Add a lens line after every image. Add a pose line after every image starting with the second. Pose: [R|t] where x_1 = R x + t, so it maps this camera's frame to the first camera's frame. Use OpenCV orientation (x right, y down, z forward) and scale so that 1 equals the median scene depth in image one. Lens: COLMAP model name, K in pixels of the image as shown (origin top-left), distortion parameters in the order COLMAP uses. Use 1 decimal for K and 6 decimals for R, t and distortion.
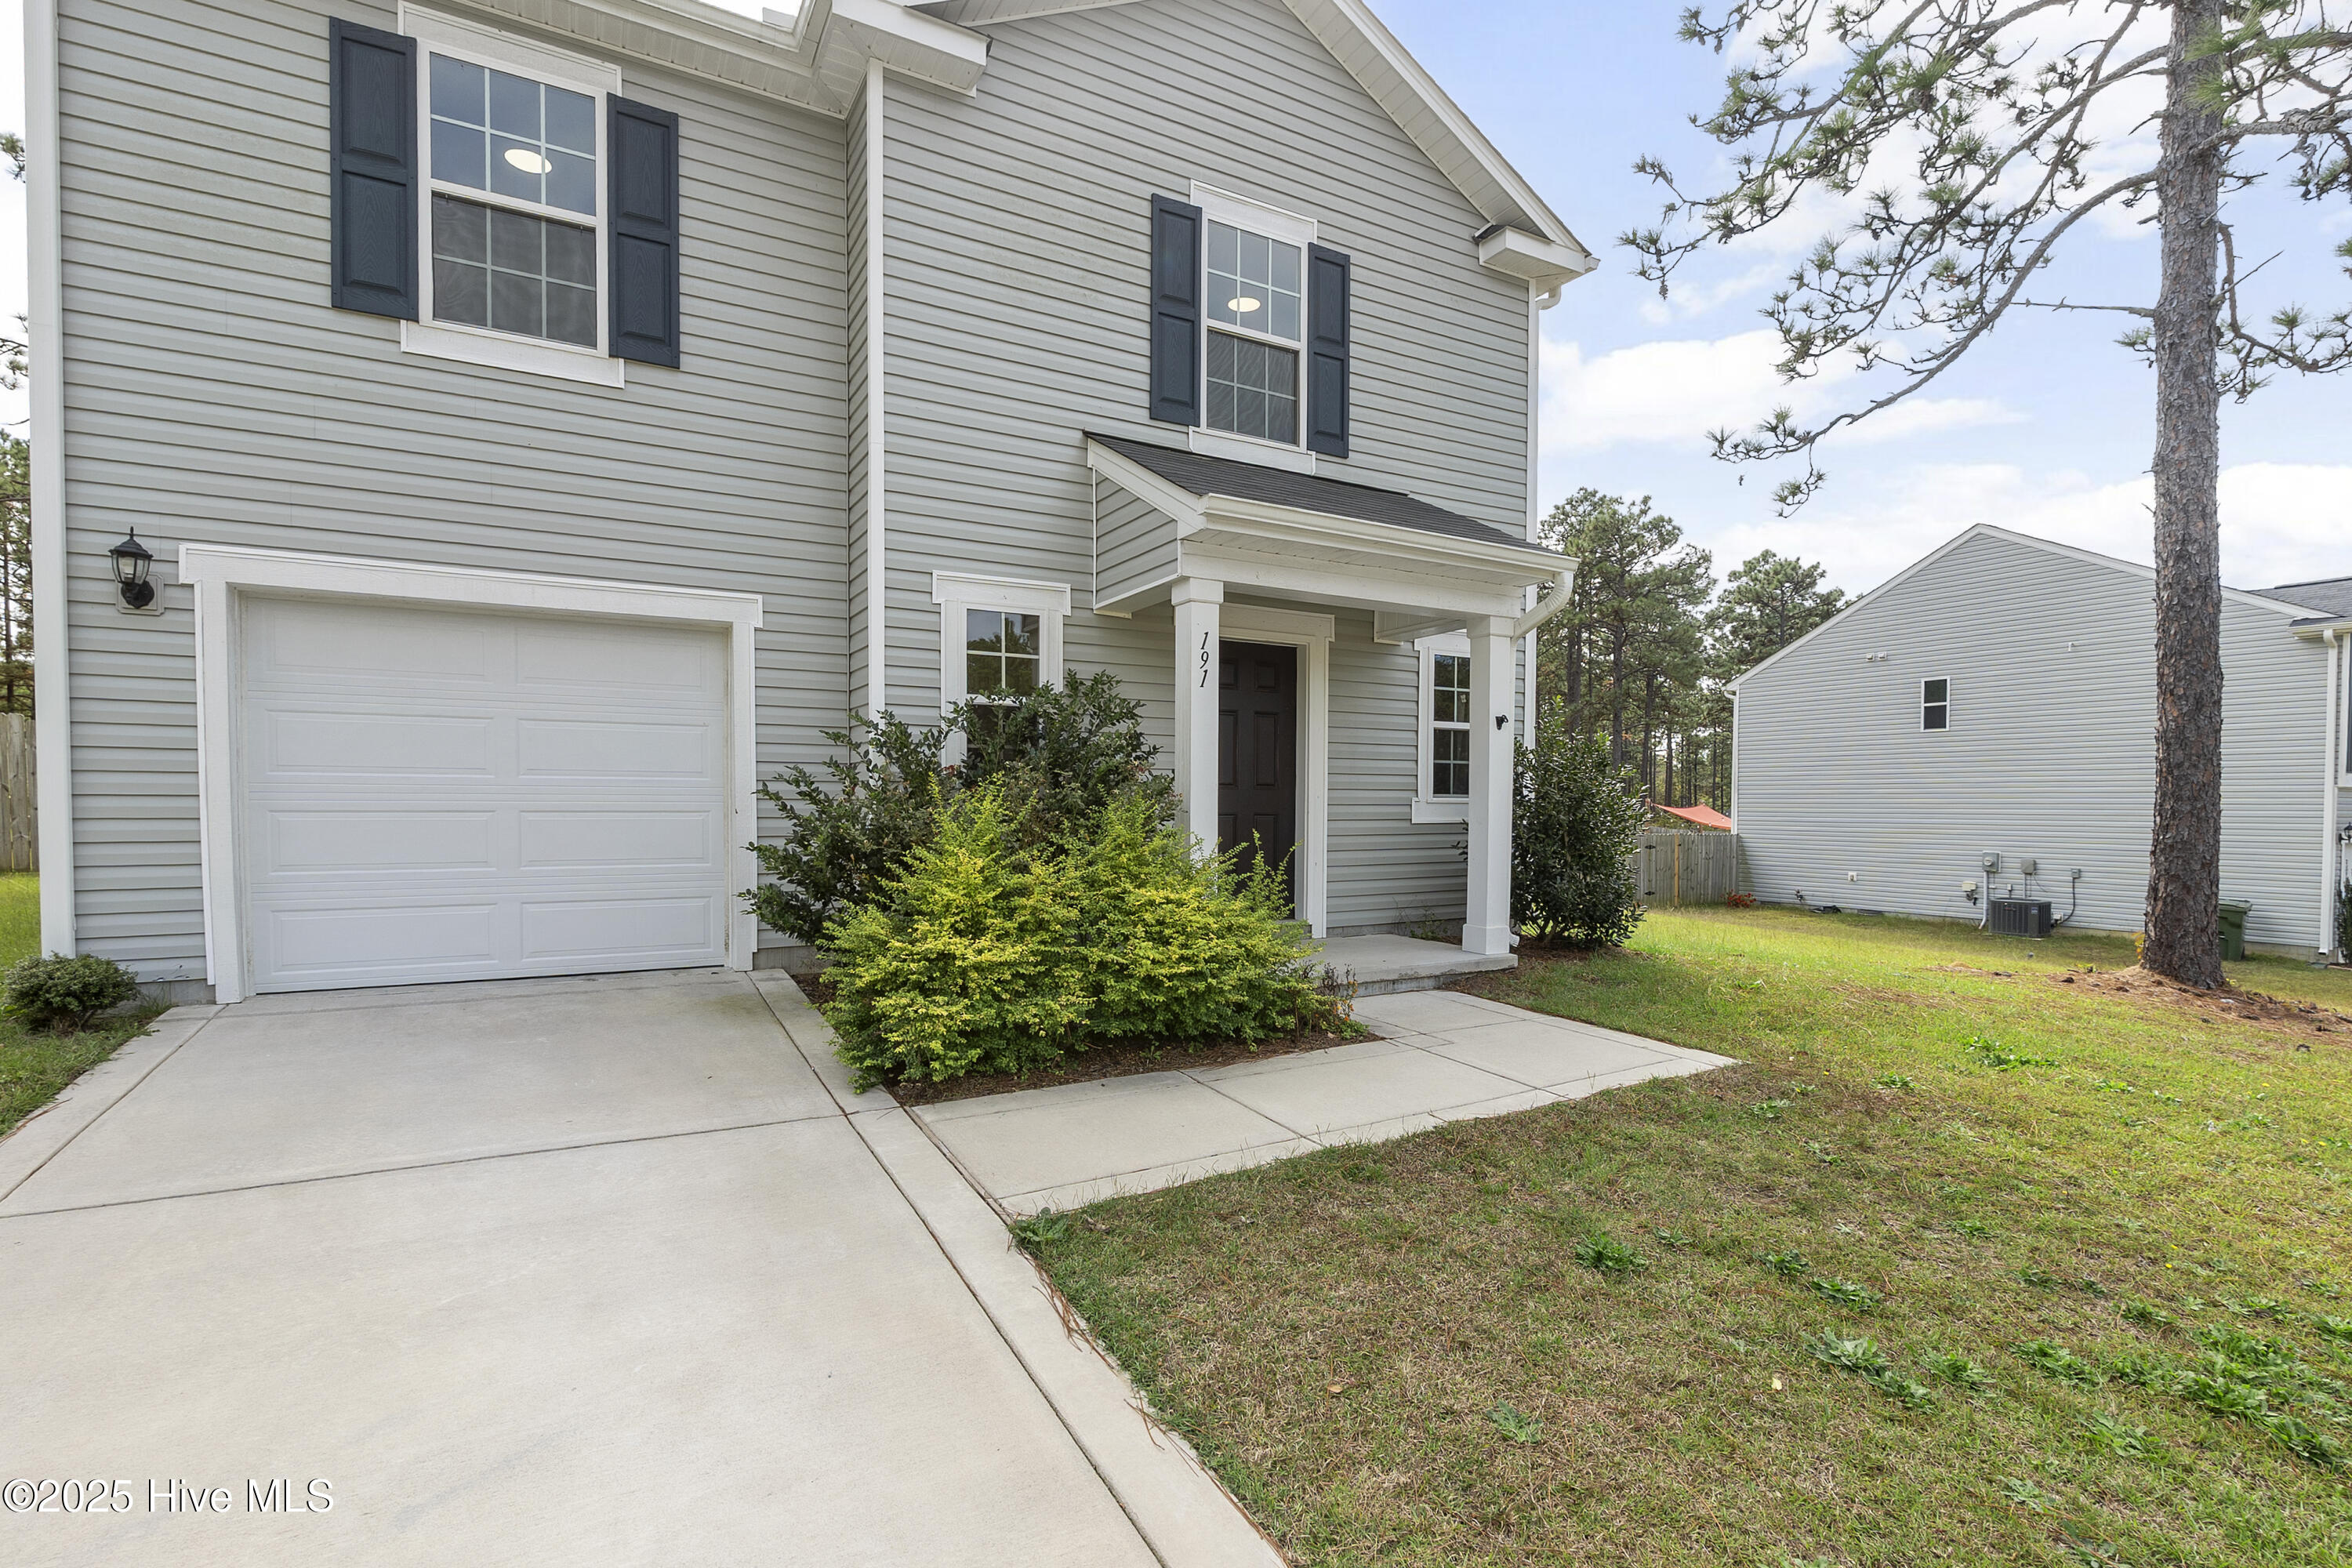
lens RADIAL K [[1080.6, 0, 1186.8], [0, 1080.6, 801.0], [0, 0, 1]] dist [0.001619, 0.000411]
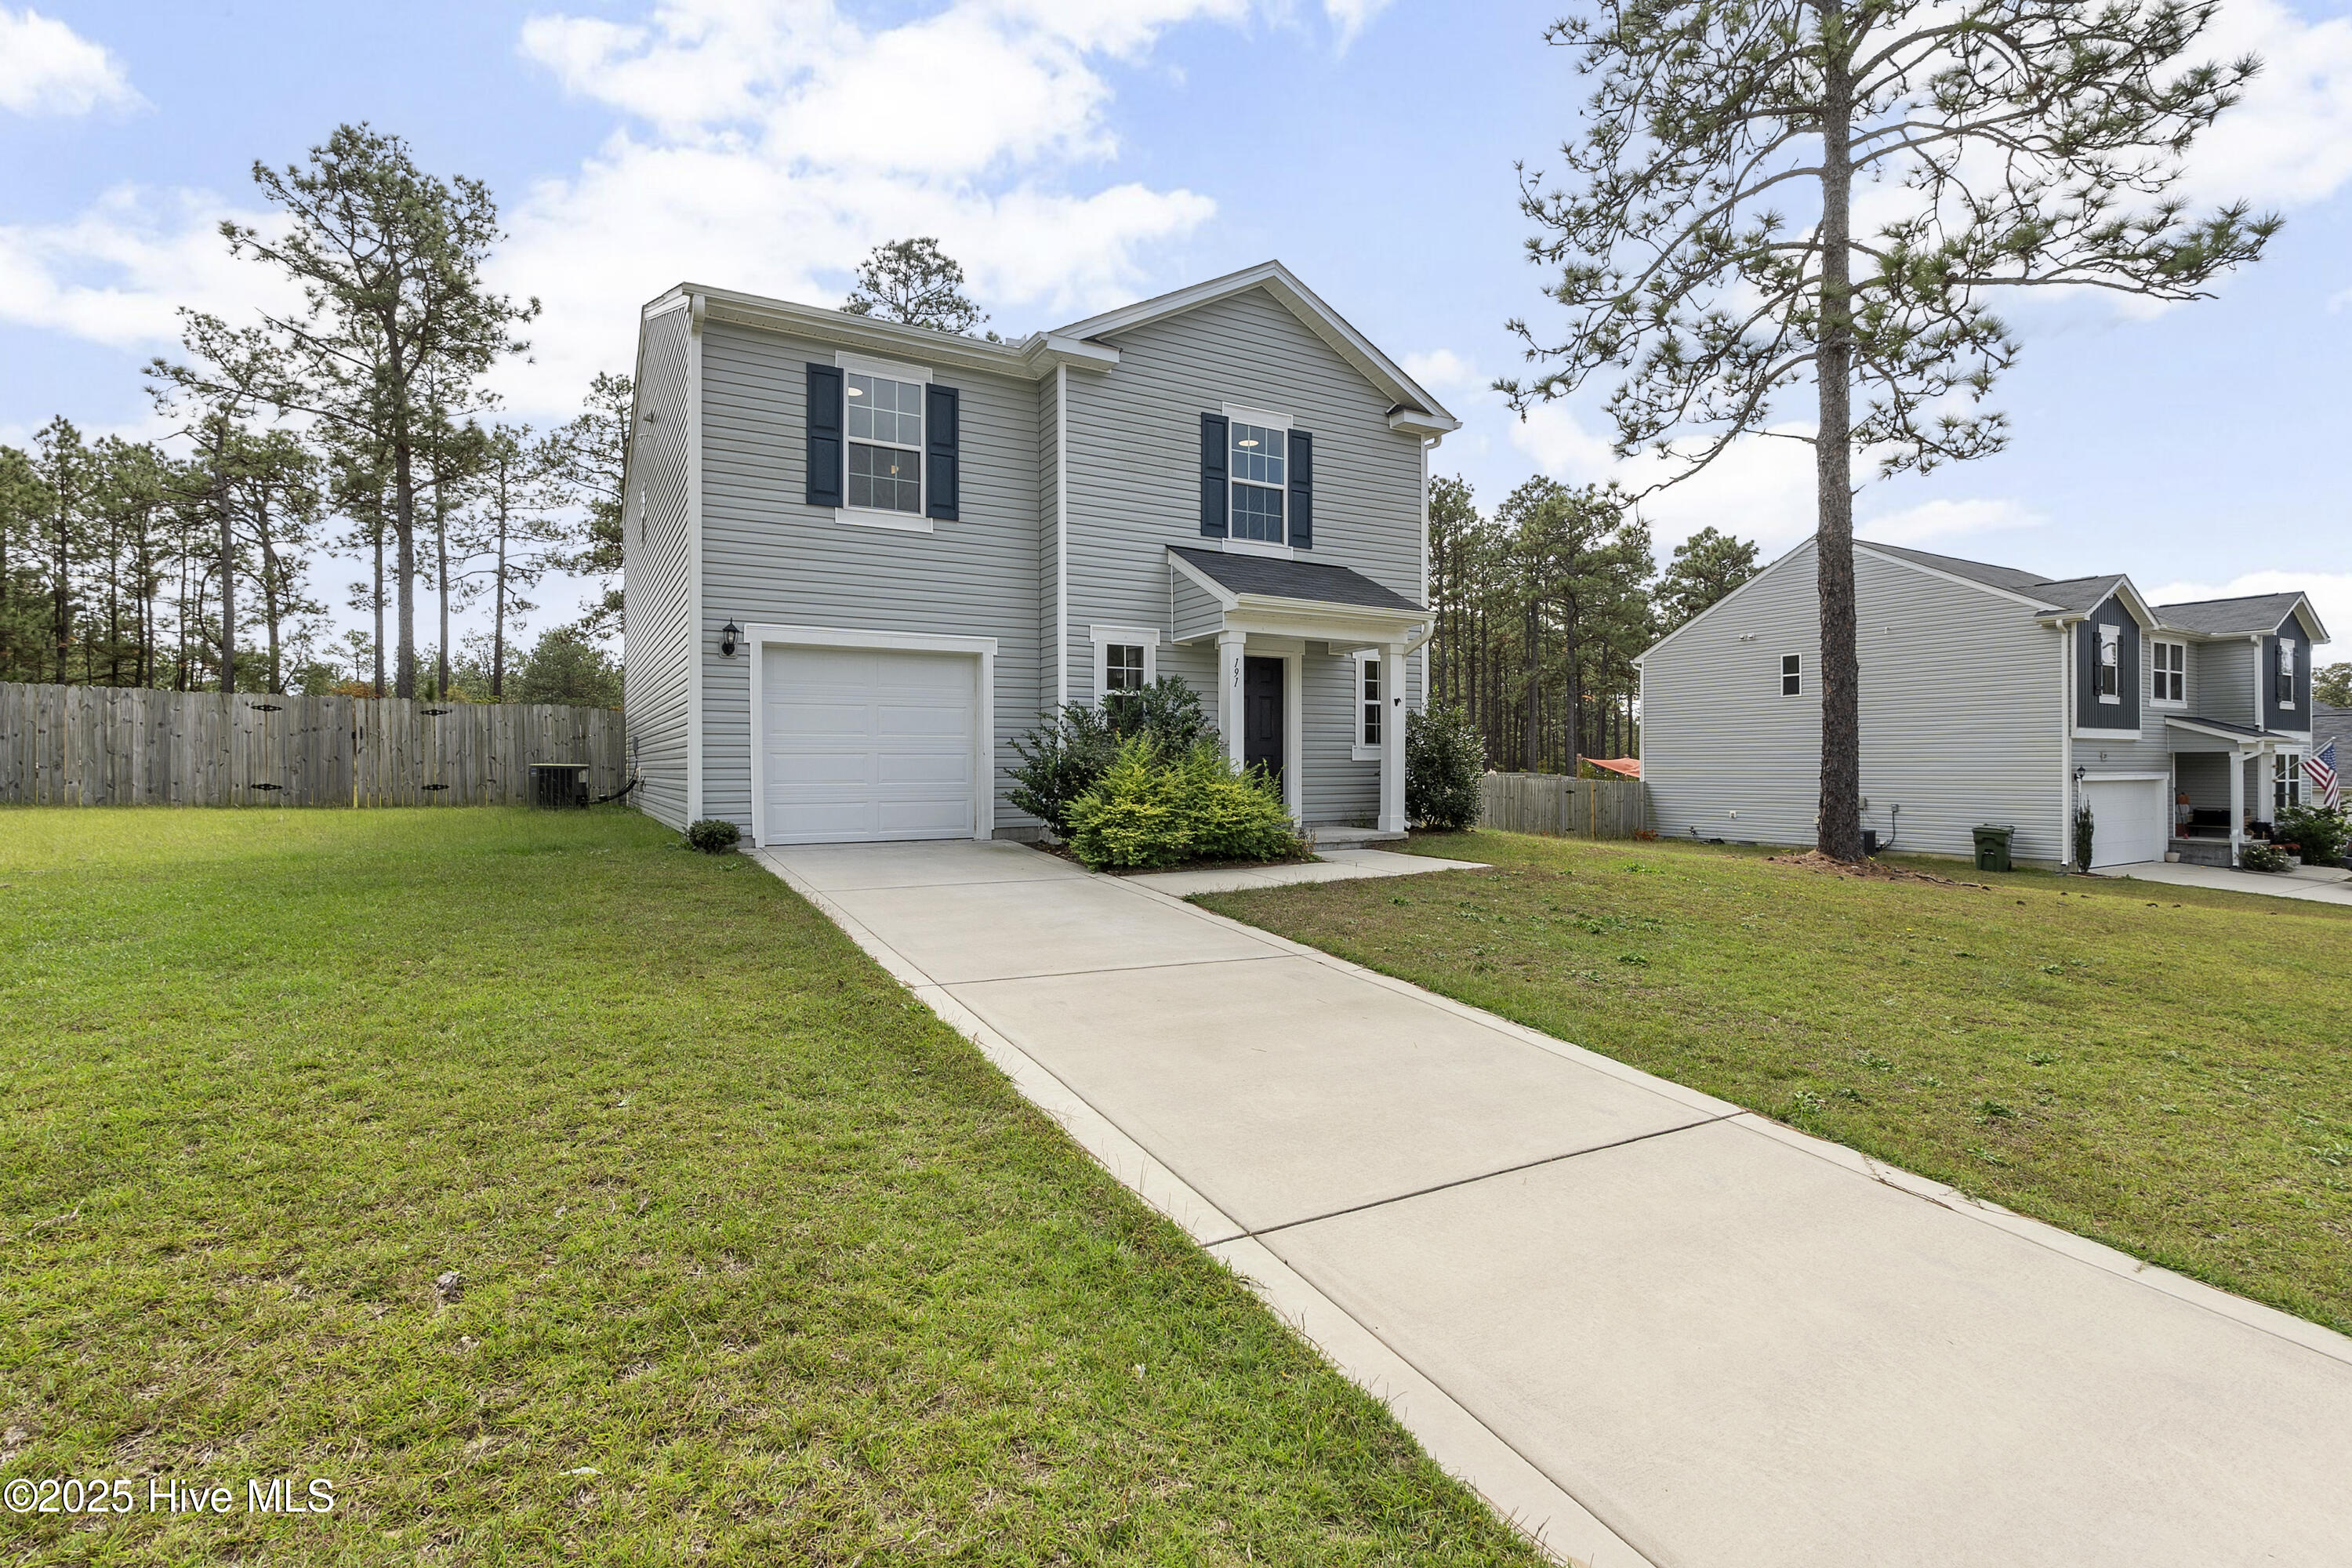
lens RADIAL K [[1080.6, 0, 1163.8], [0, 1080.6, 769.9], [0, 0, 1]] dist [0.001619, 0.000411]
pose [[0.999967, -0.007036, -0.004138, -0.089685], [0.007057, 0.999963, 0.004984, 0.027684], [0.004102, -0.005013, 0.999979, -0.787565]]
